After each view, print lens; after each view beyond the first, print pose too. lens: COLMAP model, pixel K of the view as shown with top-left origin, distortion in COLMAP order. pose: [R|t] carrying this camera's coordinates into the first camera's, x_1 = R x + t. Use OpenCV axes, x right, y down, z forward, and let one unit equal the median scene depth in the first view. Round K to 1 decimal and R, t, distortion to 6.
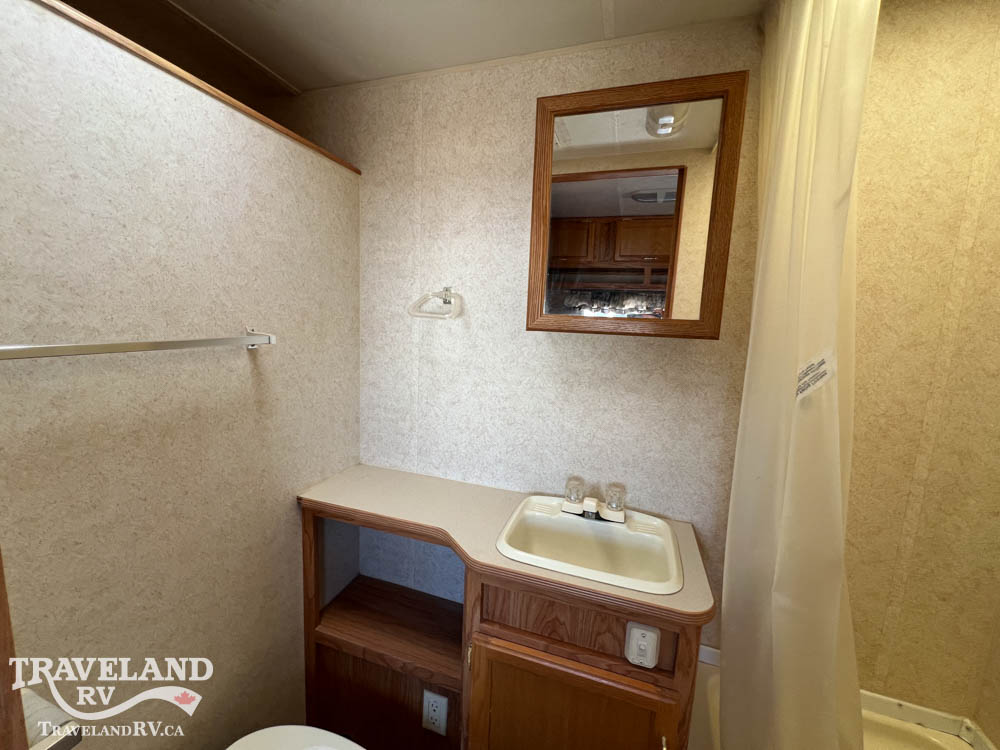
lens RADIAL K [[400.5, 0, 497.4], [0, 400.5, 372.9], [0, 0, 1]] dist [-0.000777, 0.000349]
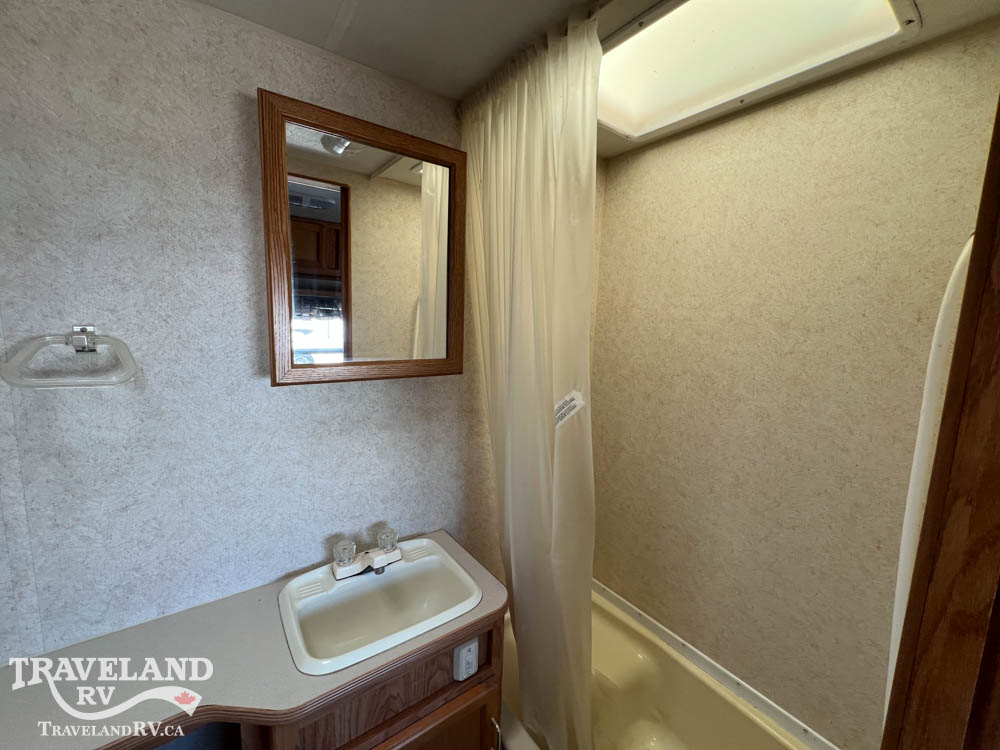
lens RADIAL K [[400.5, 0, 497.4], [0, 400.5, 372.9], [0, 0, 1]] dist [-0.000777, 0.000349]
pose [[0.584901, -0.130641, 0.800515, -0.280191], [0.104297, 0.990864, 0.085500, -0.147309], [-0.804371, 0.033482, 0.593183, 0.177024]]
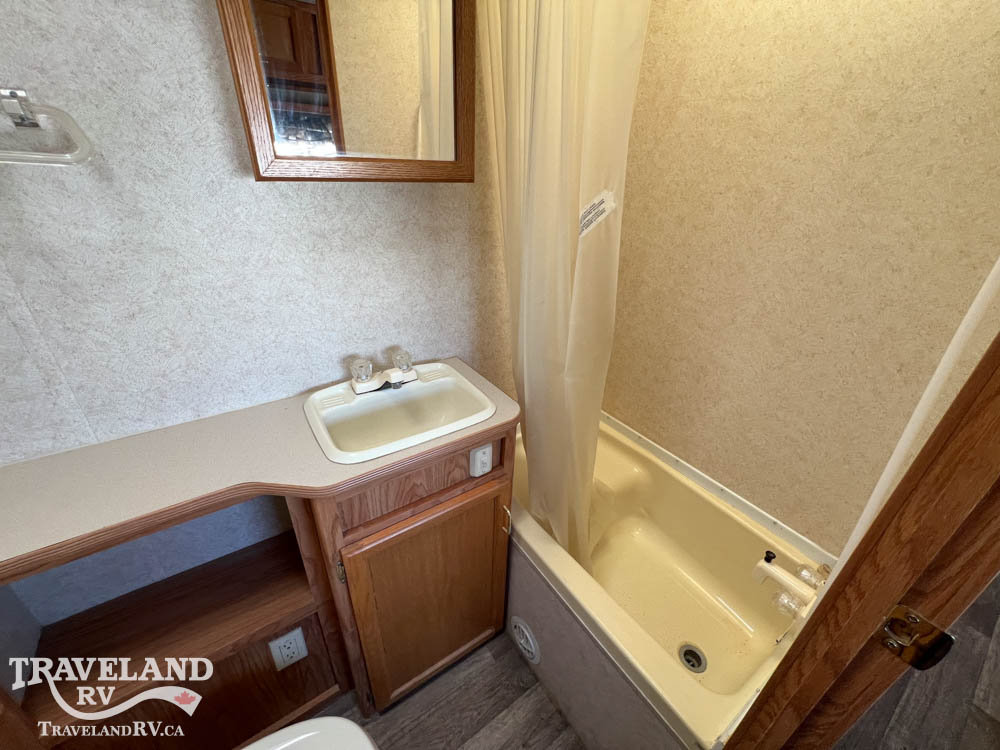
lens RADIAL K [[400.5, 0, 497.4], [0, 400.5, 372.9], [0, 0, 1]] dist [-0.000777, 0.000349]
pose [[0.605949, -0.386419, 0.695346, -0.266557], [0.099372, 0.904017, 0.415786, -0.051659], [-0.789272, -0.182847, 0.586188, 0.213461]]
